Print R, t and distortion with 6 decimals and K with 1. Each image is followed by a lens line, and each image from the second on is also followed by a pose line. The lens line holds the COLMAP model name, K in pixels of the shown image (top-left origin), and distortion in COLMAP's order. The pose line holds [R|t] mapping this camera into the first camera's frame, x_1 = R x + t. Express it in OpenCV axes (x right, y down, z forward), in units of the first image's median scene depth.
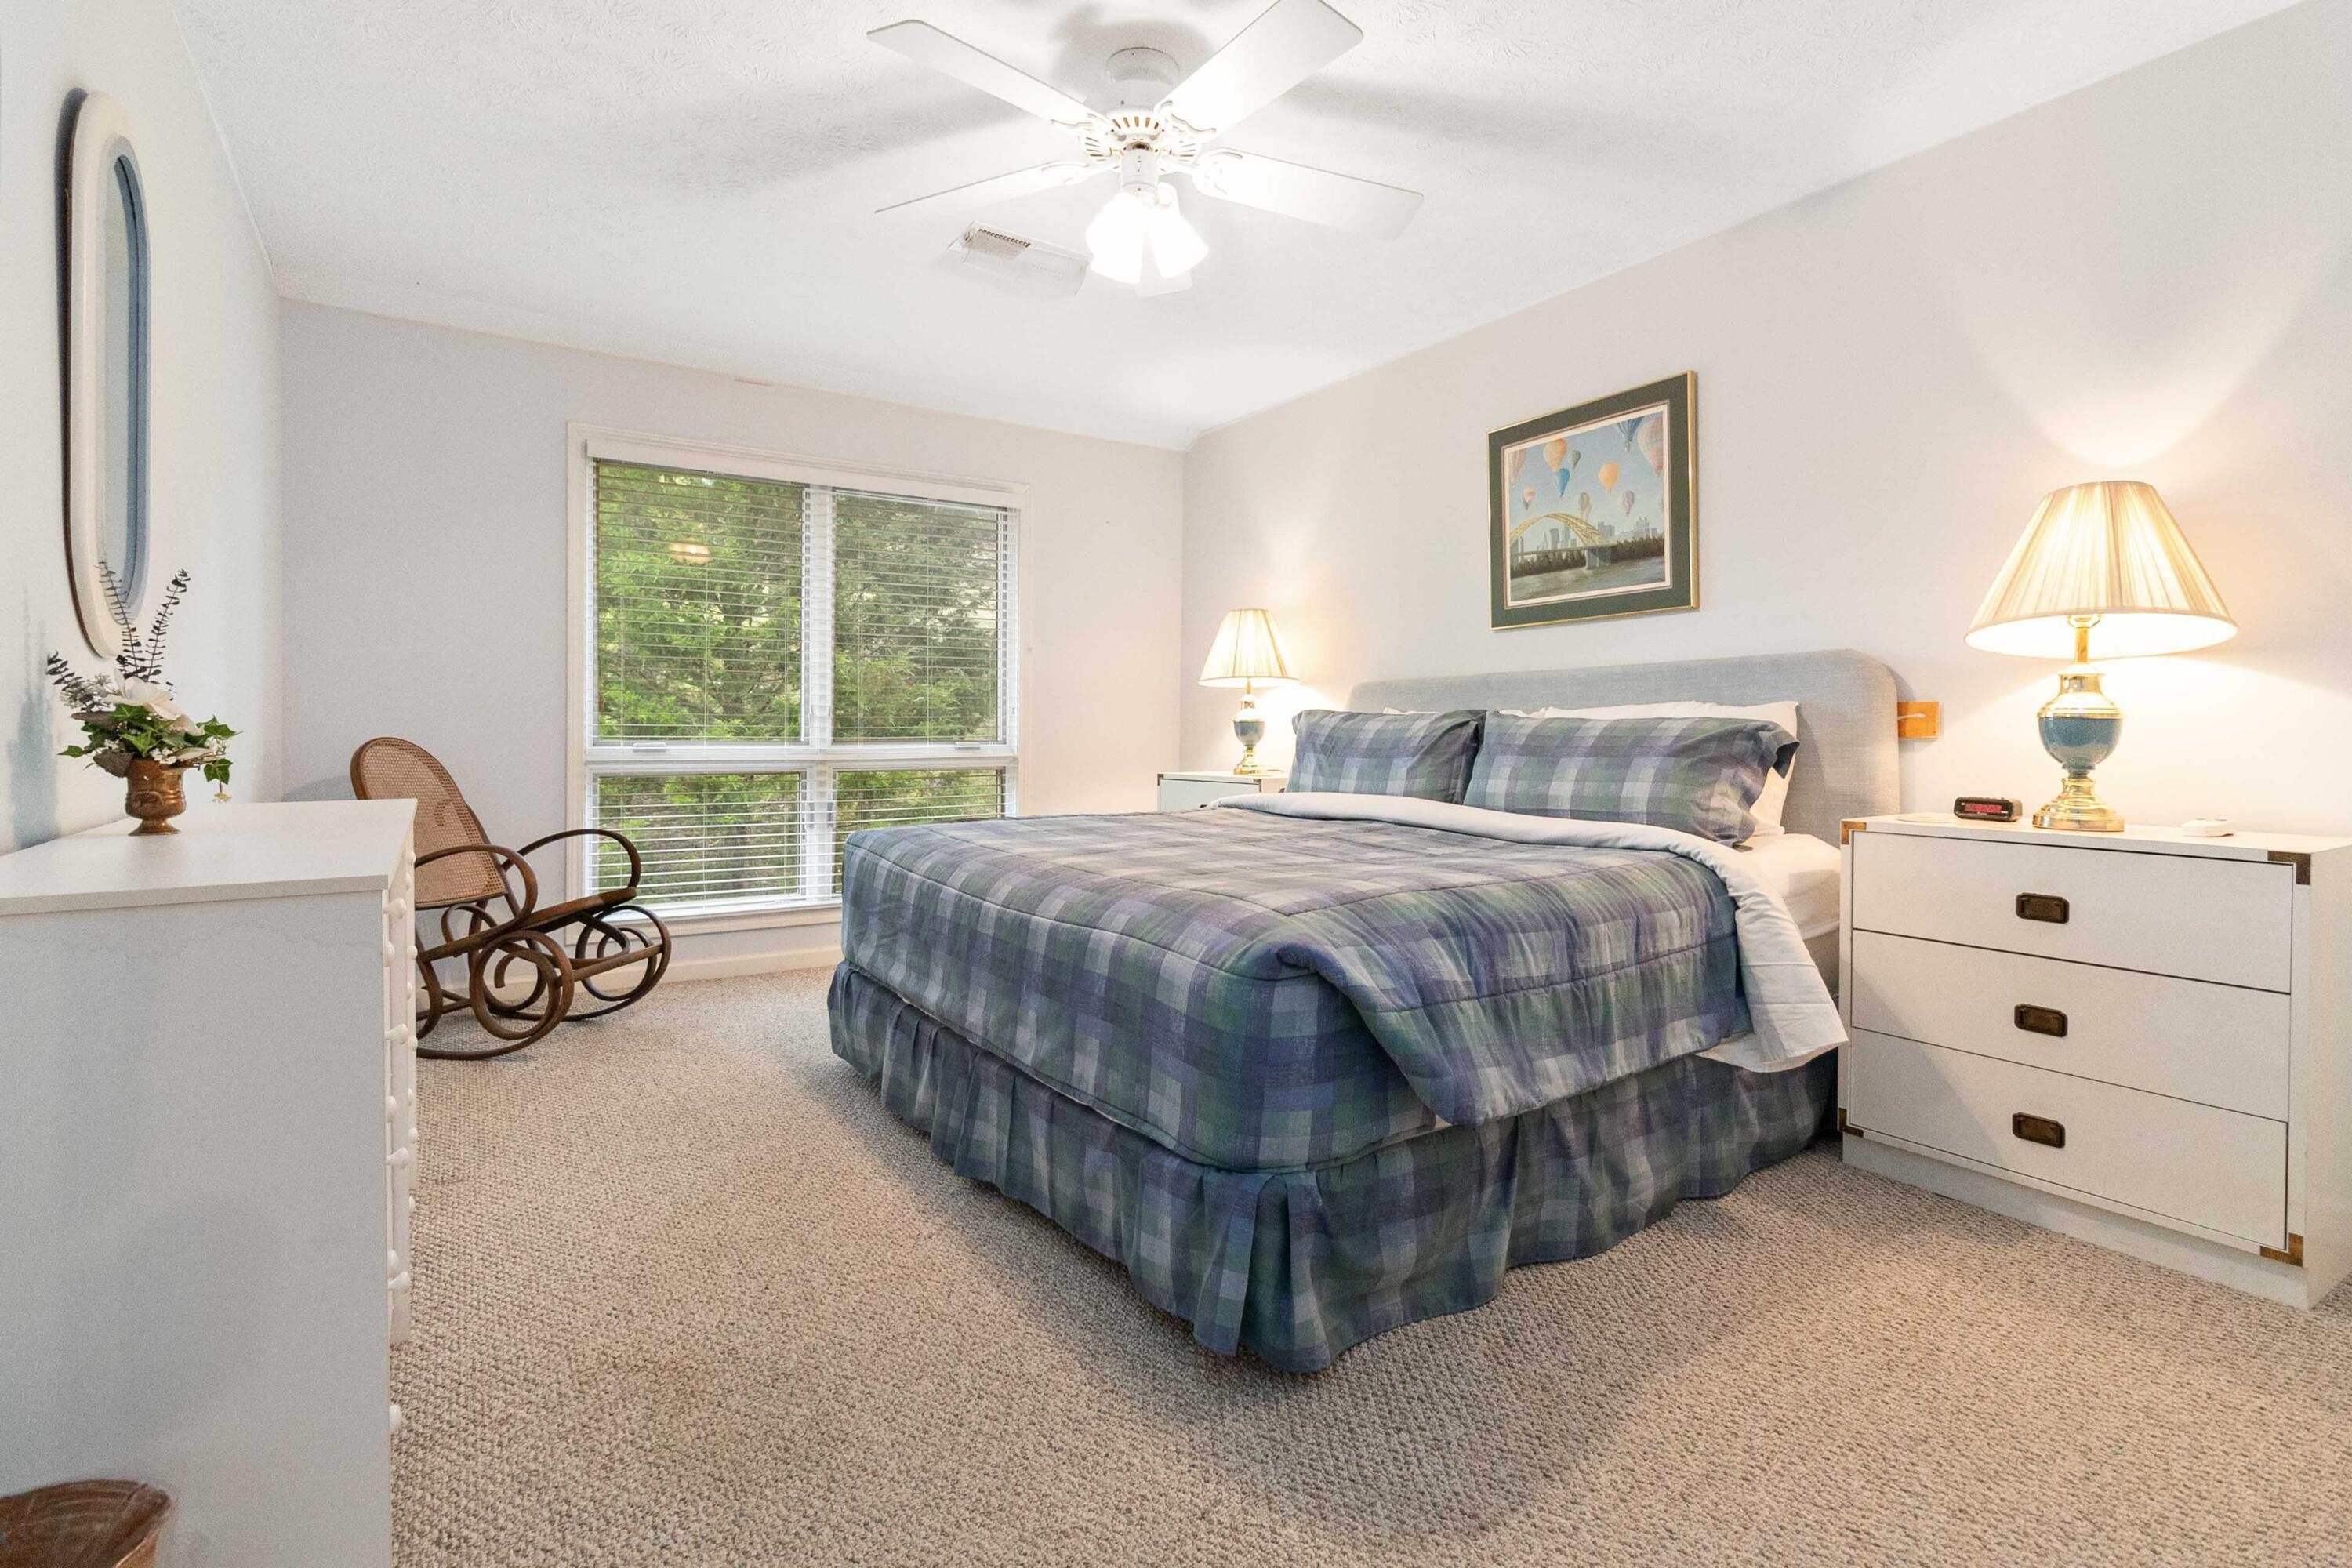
lens RADIAL K [[1109.2, 0, 1185.3], [0, 1109.2, 729.4], [0, 0, 1]] dist [0.002578, 0.001095]
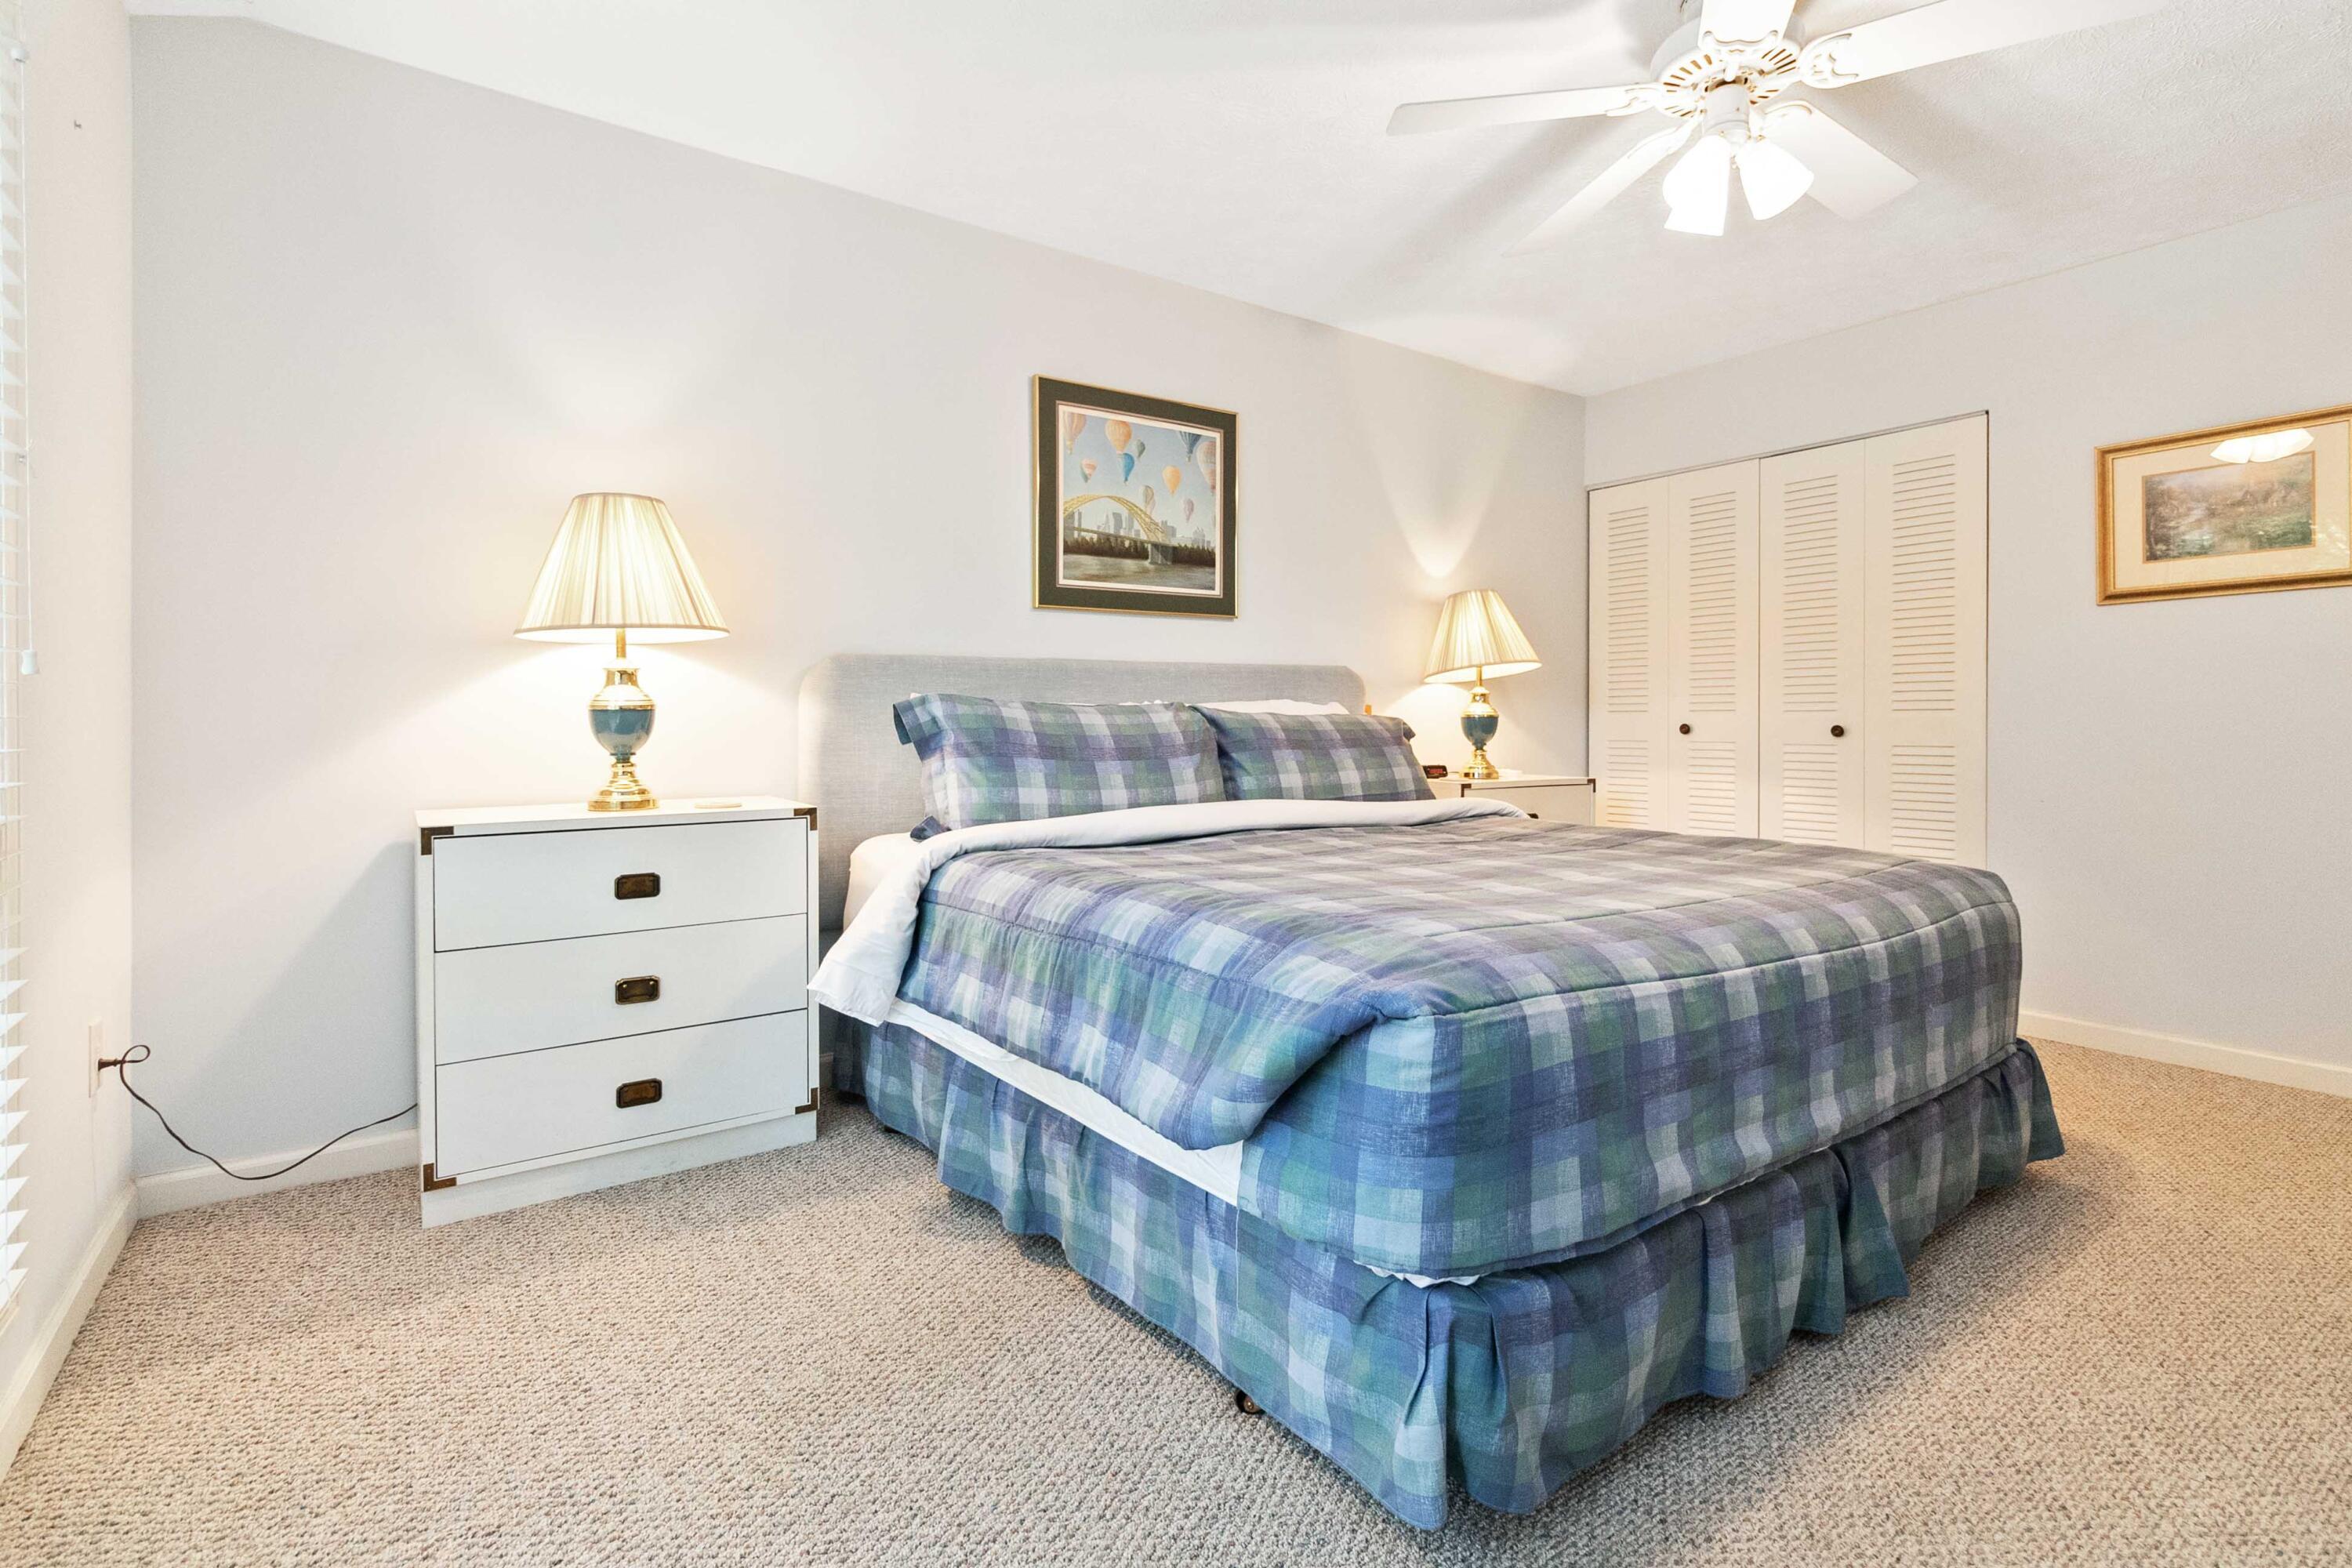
lens RADIAL K [[1109.2, 0, 1154.8], [0, 1109.2, 731.2], [0, 0, 1]] dist [0.002578, 0.001095]
pose [[-0.021478, -0.012521, 0.999691, -0.648306], [-0.001825, 0.999920, 0.012484, -0.005213], [-0.999768, -0.001556, -0.021499, 1.025839]]
